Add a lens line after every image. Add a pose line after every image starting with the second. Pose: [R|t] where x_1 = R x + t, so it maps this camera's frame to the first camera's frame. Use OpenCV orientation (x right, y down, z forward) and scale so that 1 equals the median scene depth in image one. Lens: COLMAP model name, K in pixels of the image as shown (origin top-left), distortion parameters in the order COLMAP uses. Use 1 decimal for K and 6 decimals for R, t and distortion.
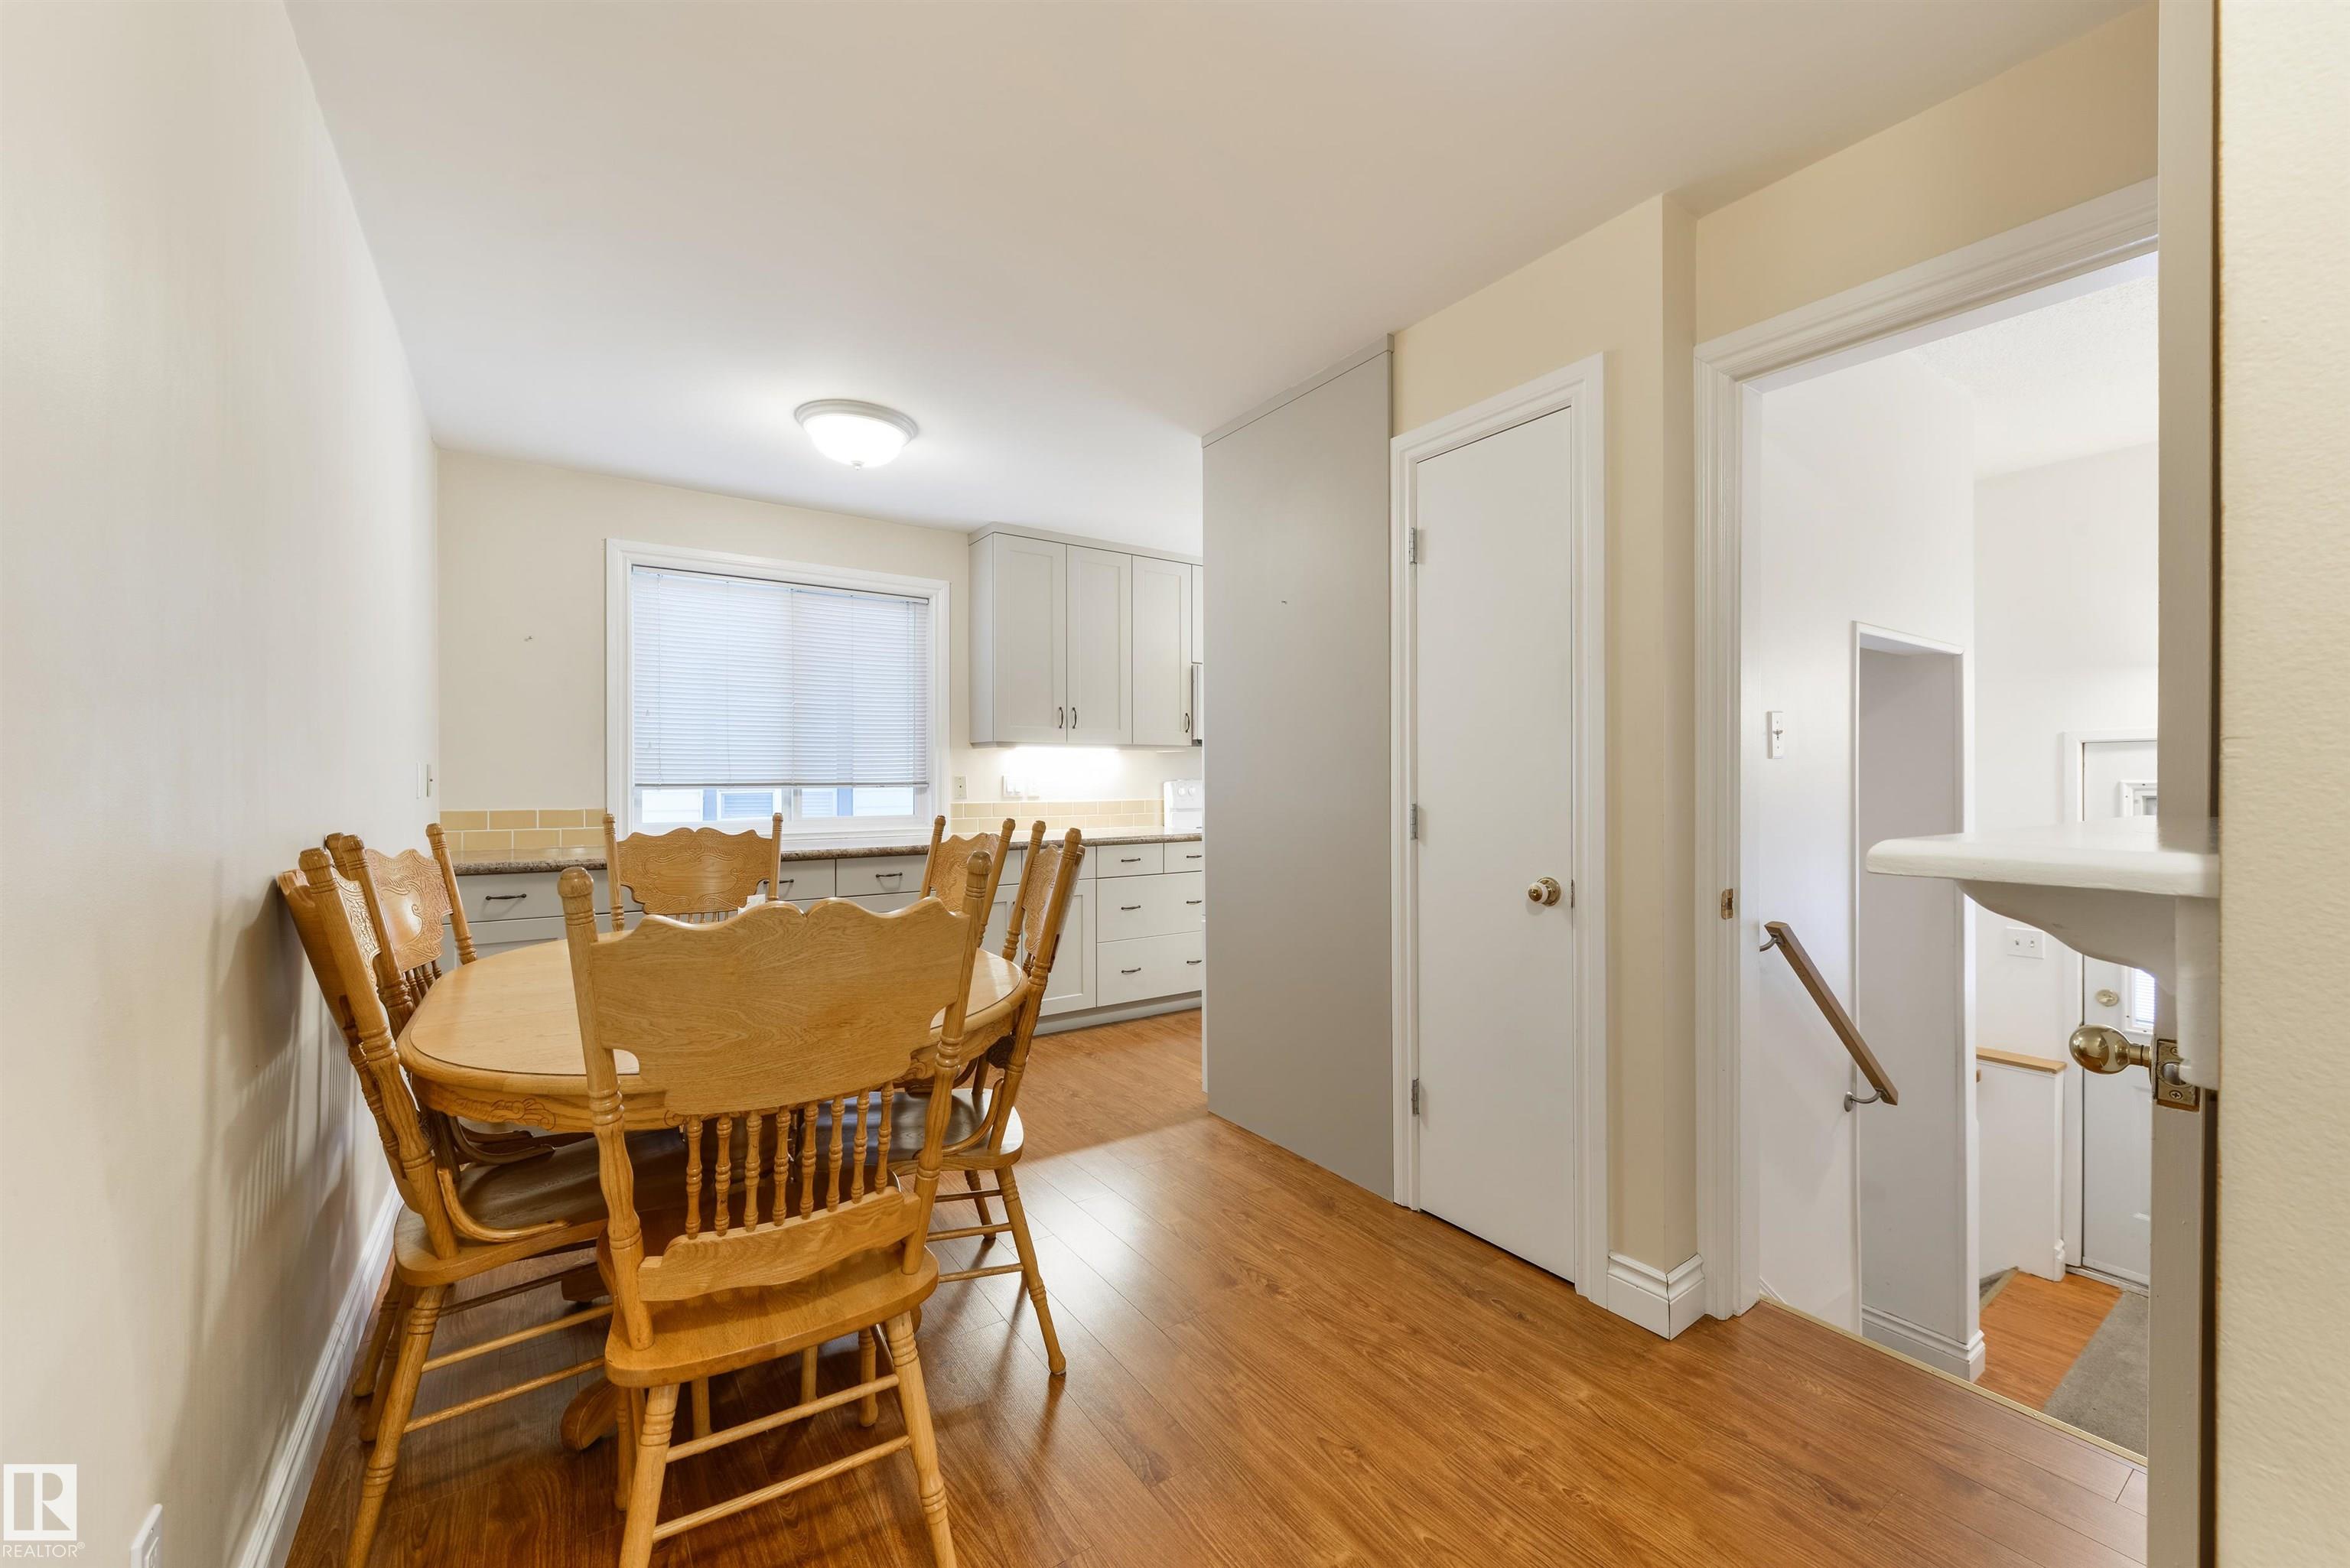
lens RADIAL K [[922.0, 0, 1186.7], [0, 922.0, 786.2], [0, 0, 1]] dist [-0.002357, 0.000247]
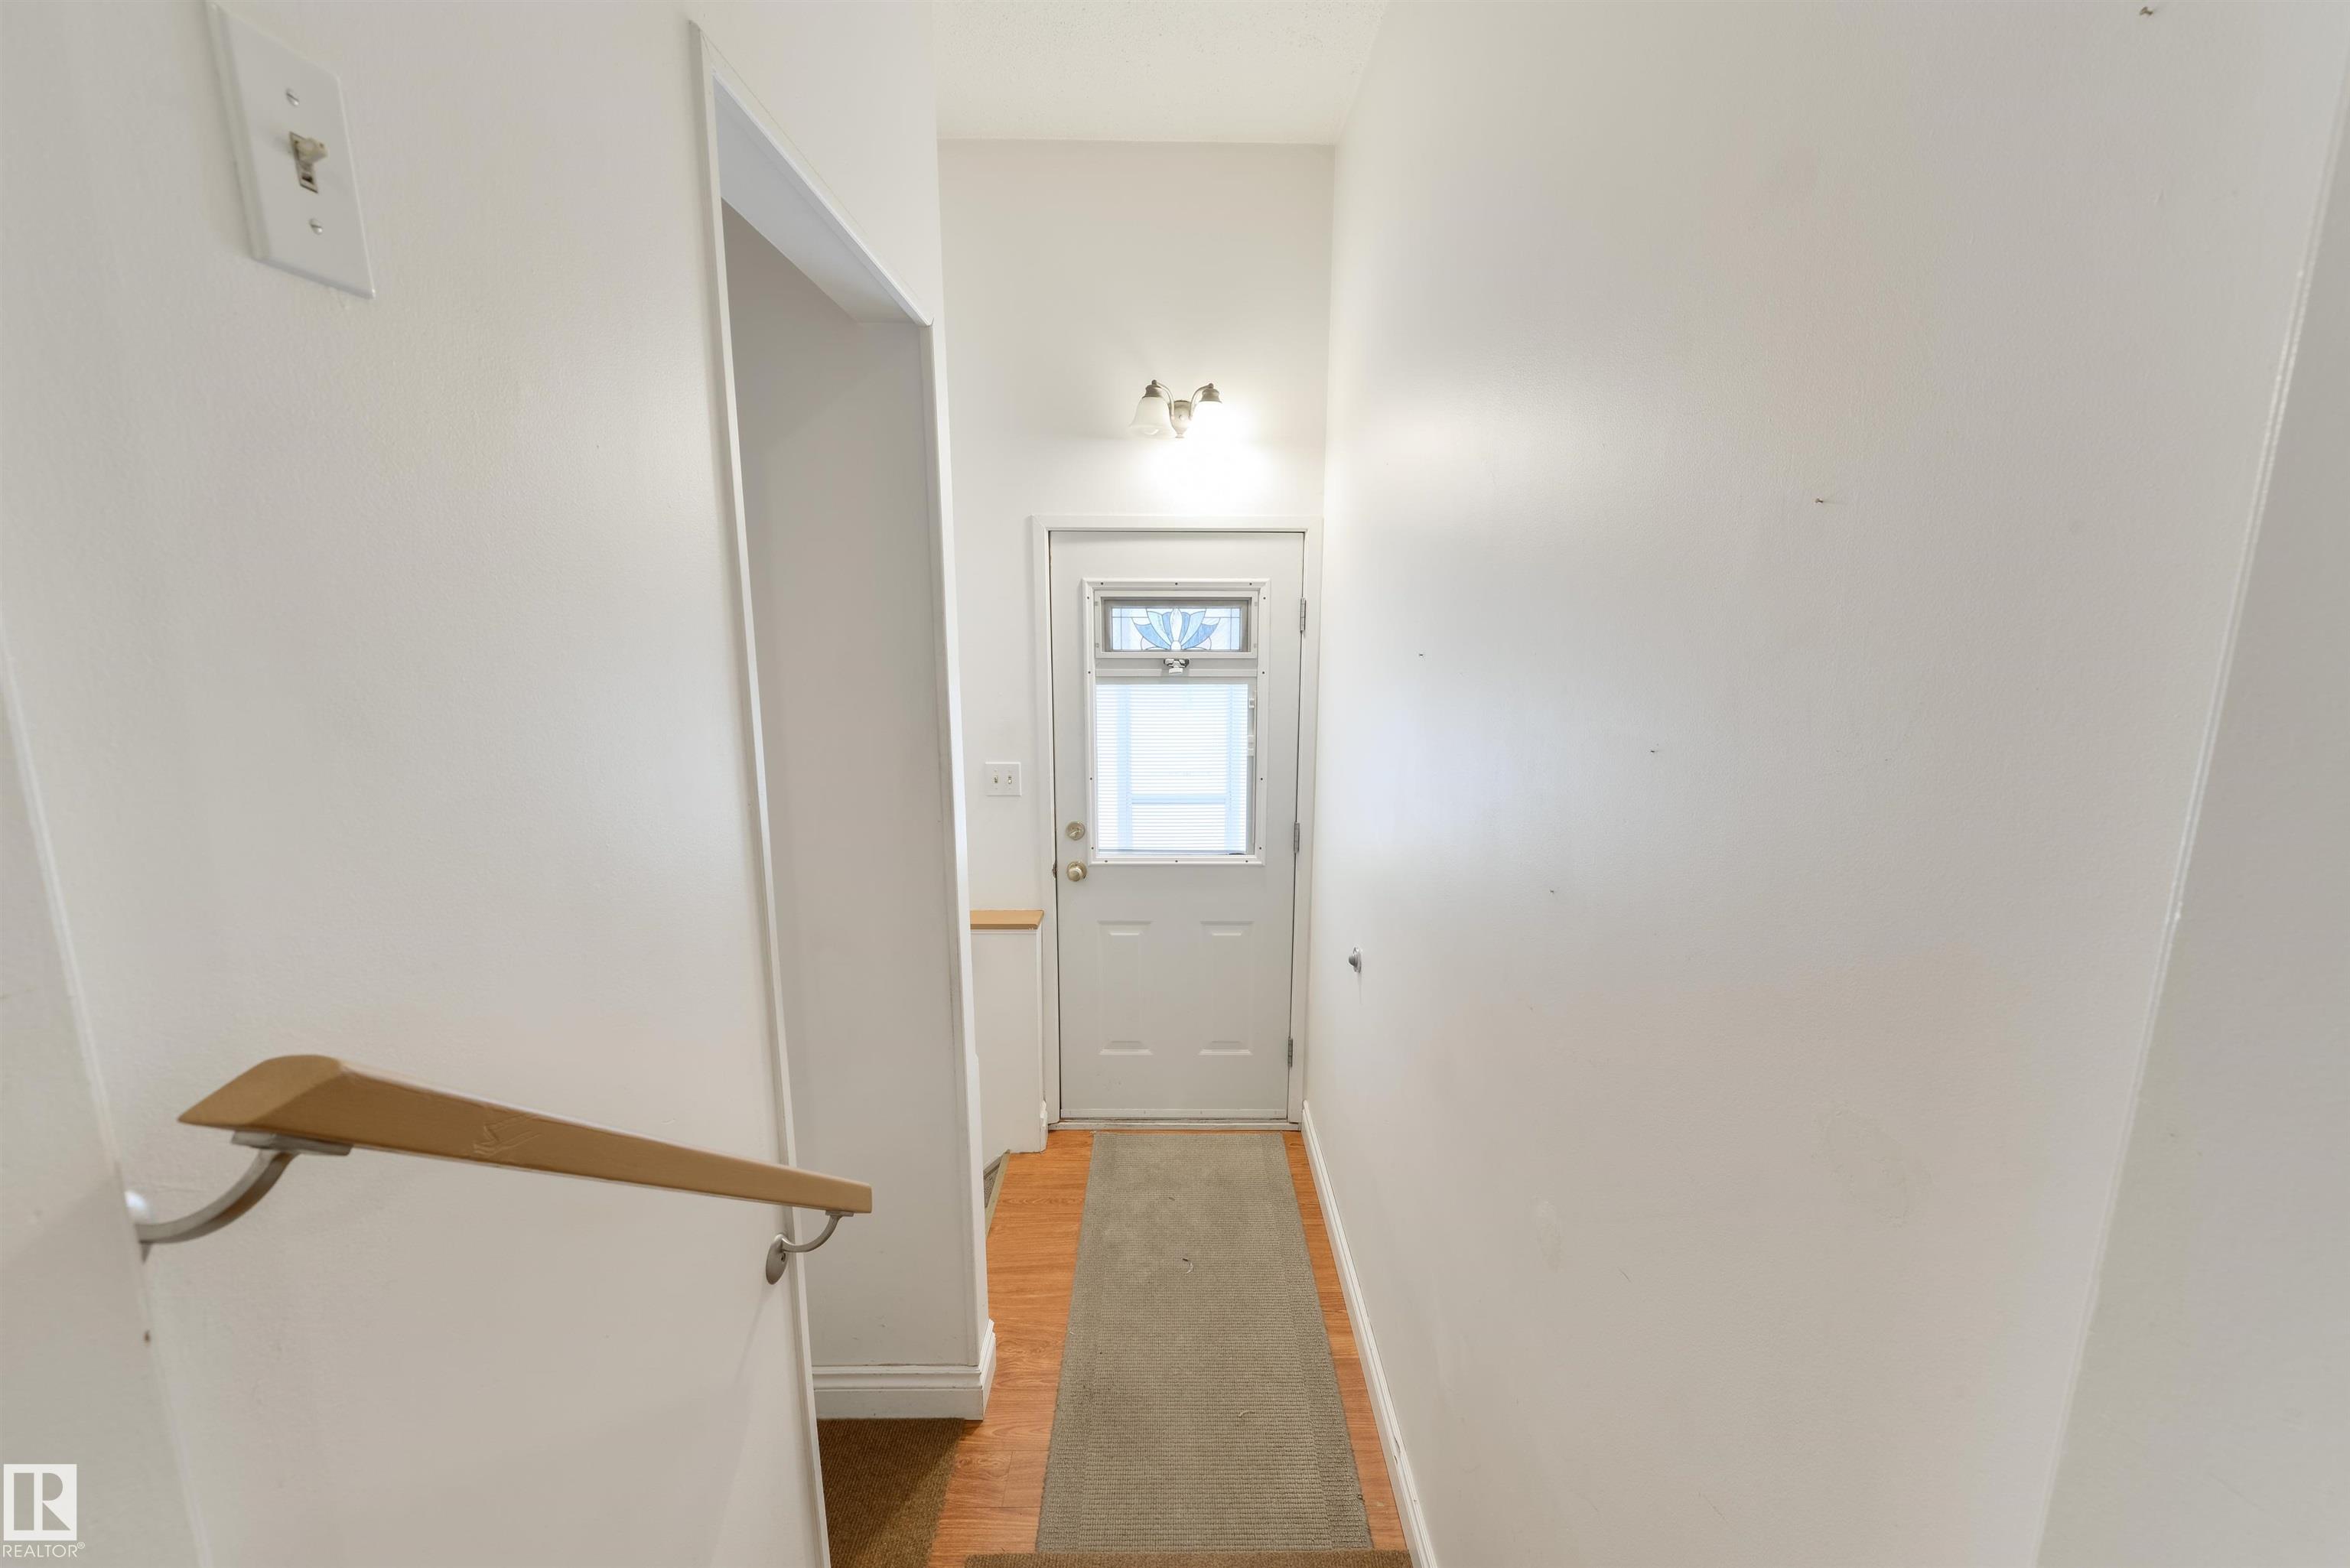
lens RADIAL K [[922.0, 0, 1179.8], [0, 922.0, 788.3], [0, 0, 1]] dist [-0.002357, 0.000247]
pose [[0.567992, -0.145988, 0.809983, 0.357785], [-0.003952, 0.983648, 0.180060, 0.031505], [-0.823025, -0.105474, 0.558127, 0.440358]]
